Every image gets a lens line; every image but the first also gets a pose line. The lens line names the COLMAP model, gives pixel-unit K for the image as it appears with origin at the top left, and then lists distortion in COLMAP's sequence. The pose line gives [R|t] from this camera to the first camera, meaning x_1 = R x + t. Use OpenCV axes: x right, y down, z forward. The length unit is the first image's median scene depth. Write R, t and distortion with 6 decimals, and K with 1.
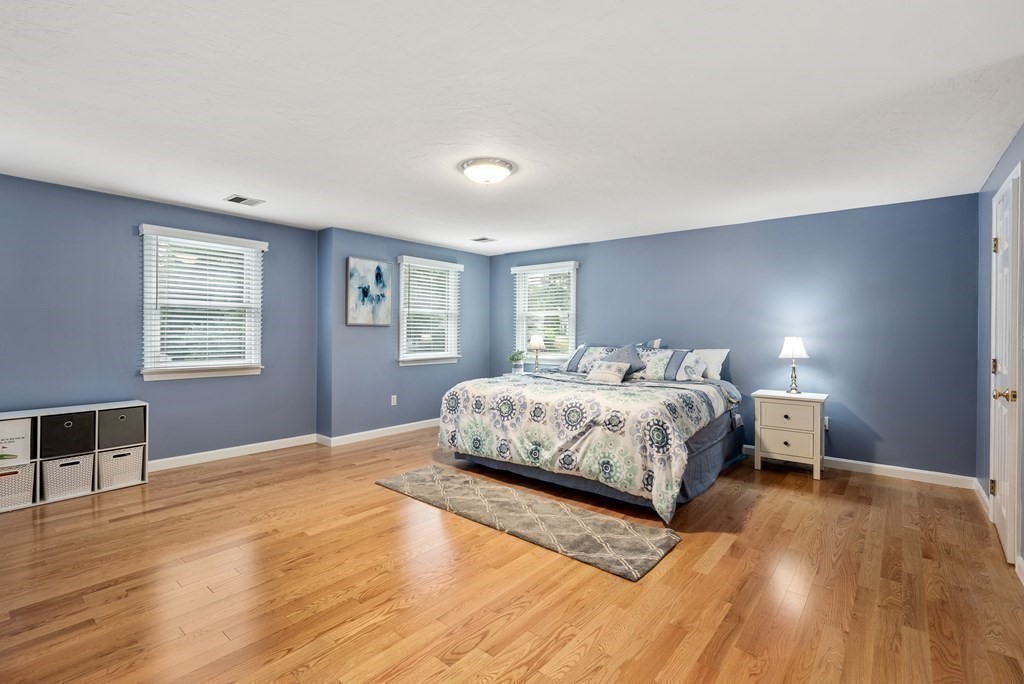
lens RADIAL K [[473.9, 0, 506.3], [0, 473.9, 332.4], [0, 0, 1]] dist [-0.002802, 0.001780]
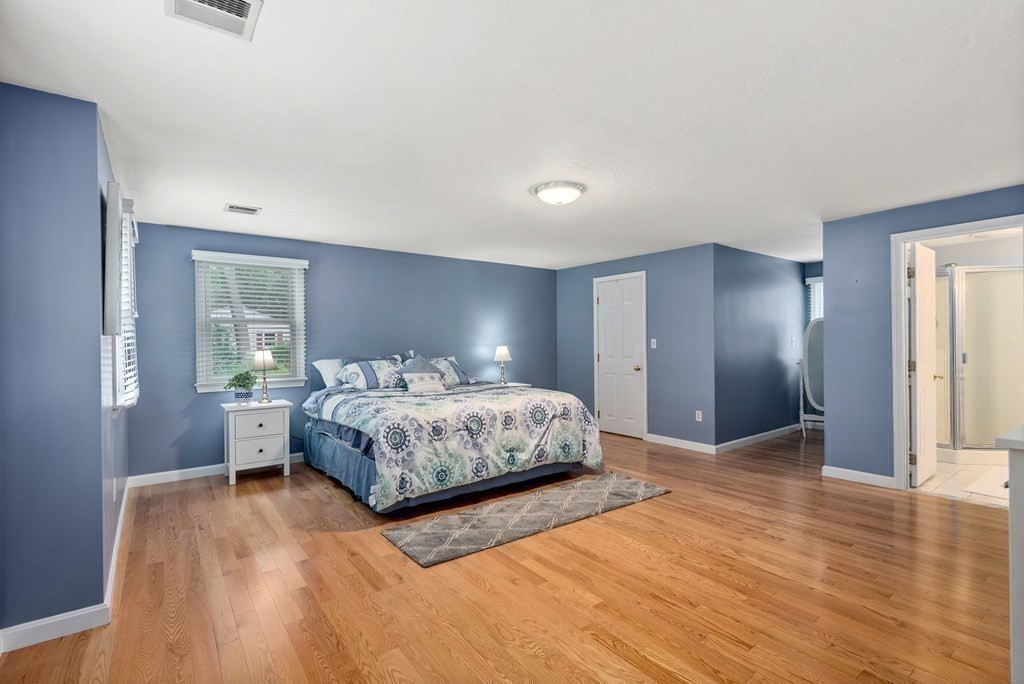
lens RADIAL K [[473.9, 0, 508.1], [0, 473.9, 344.9], [0, 0, 1]] dist [-0.002802, 0.001780]
pose [[0.221915, -0.011297, 0.975001, -0.972780], [0.009580, 0.999910, 0.009405, -0.009981], [-0.975019, 0.007253, 0.222003, 0.775413]]
